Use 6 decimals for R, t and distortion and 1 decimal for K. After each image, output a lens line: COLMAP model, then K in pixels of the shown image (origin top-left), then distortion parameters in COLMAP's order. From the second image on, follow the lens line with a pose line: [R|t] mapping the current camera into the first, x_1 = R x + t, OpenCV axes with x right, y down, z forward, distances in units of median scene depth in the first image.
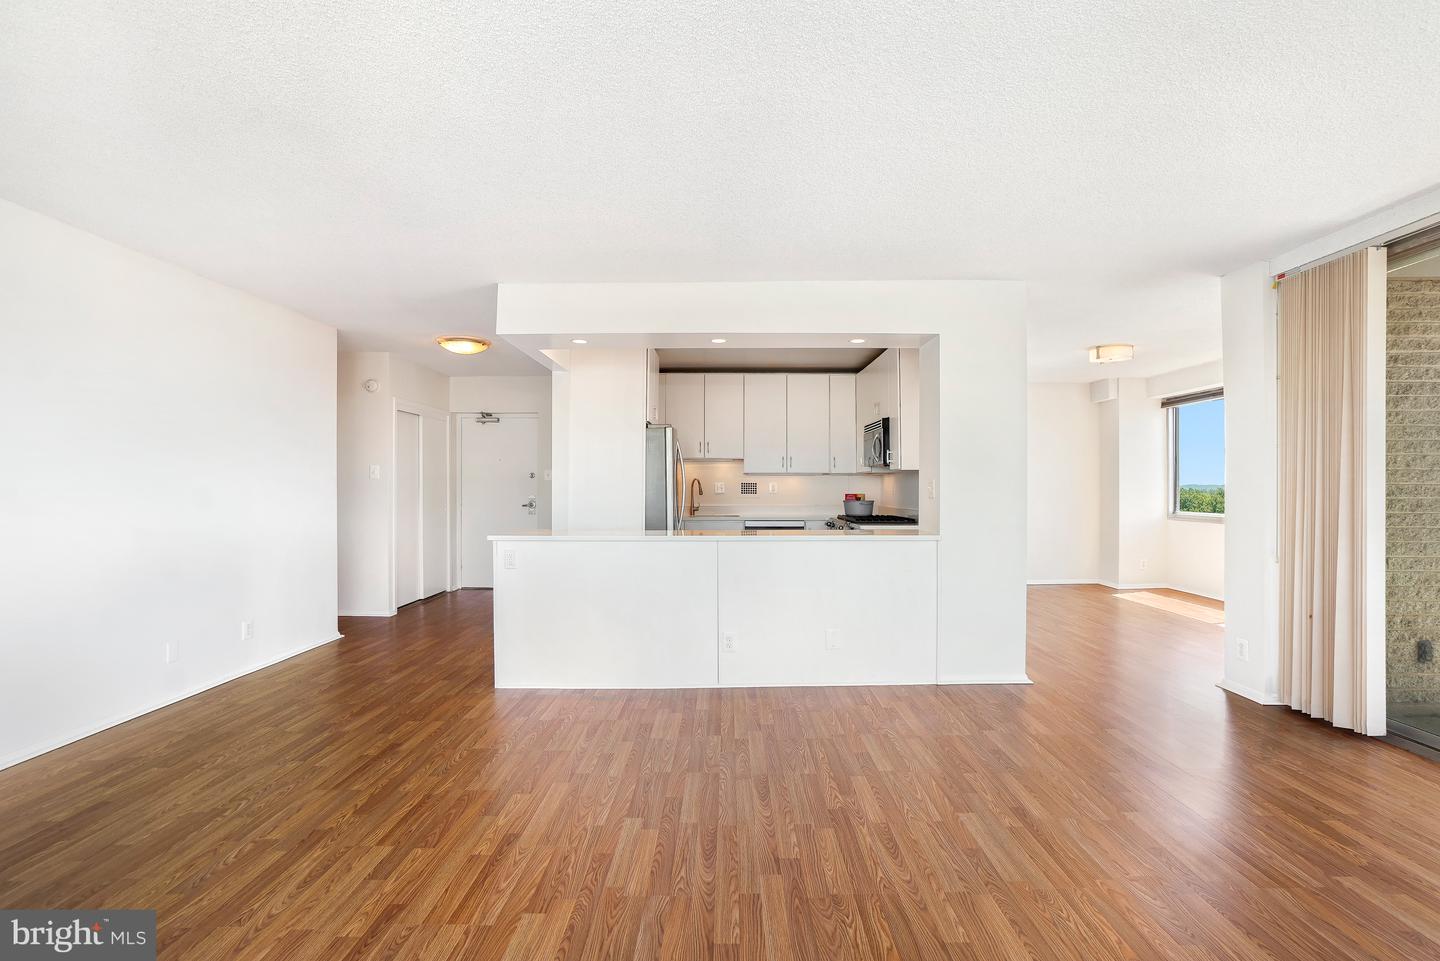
lens RADIAL K [[656.7, 0, 730.5], [0, 656.7, 478.6], [0, 0, 1]] dist [-0.038263, 0.005791]
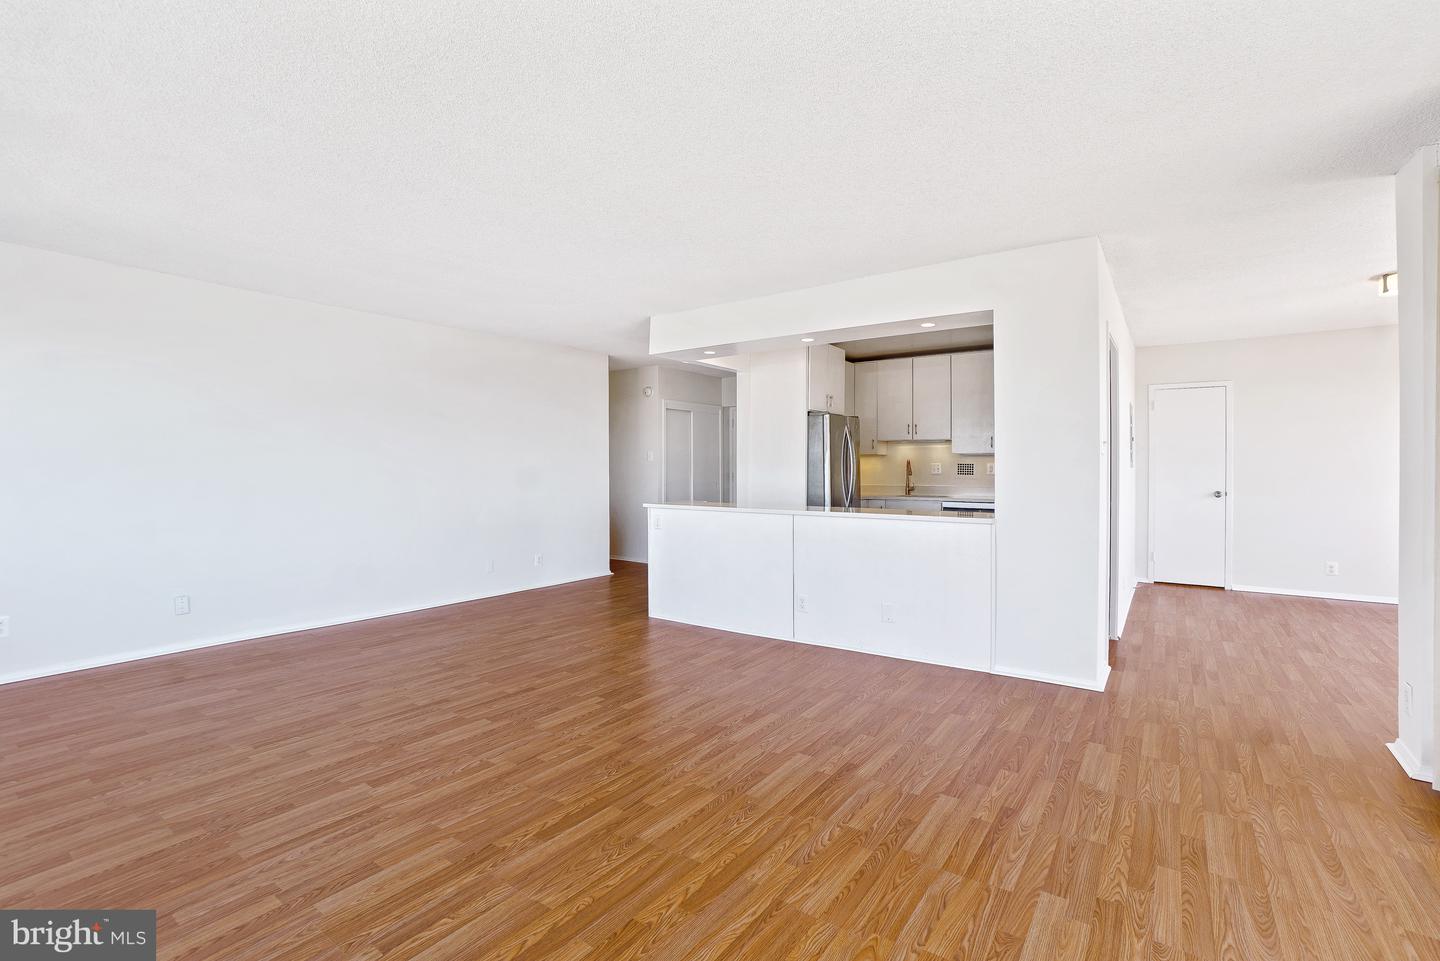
lens RADIAL K [[656.7, 0, 731.7], [0, 656.7, 470.9], [0, 0, 1]] dist [-0.038263, 0.005791]
pose [[0.810337, 0.005258, -0.585940, 0.446753], [0.006255, 0.999825, 0.017623, -0.003410], [0.585930, -0.017946, 0.810163, -0.000802]]
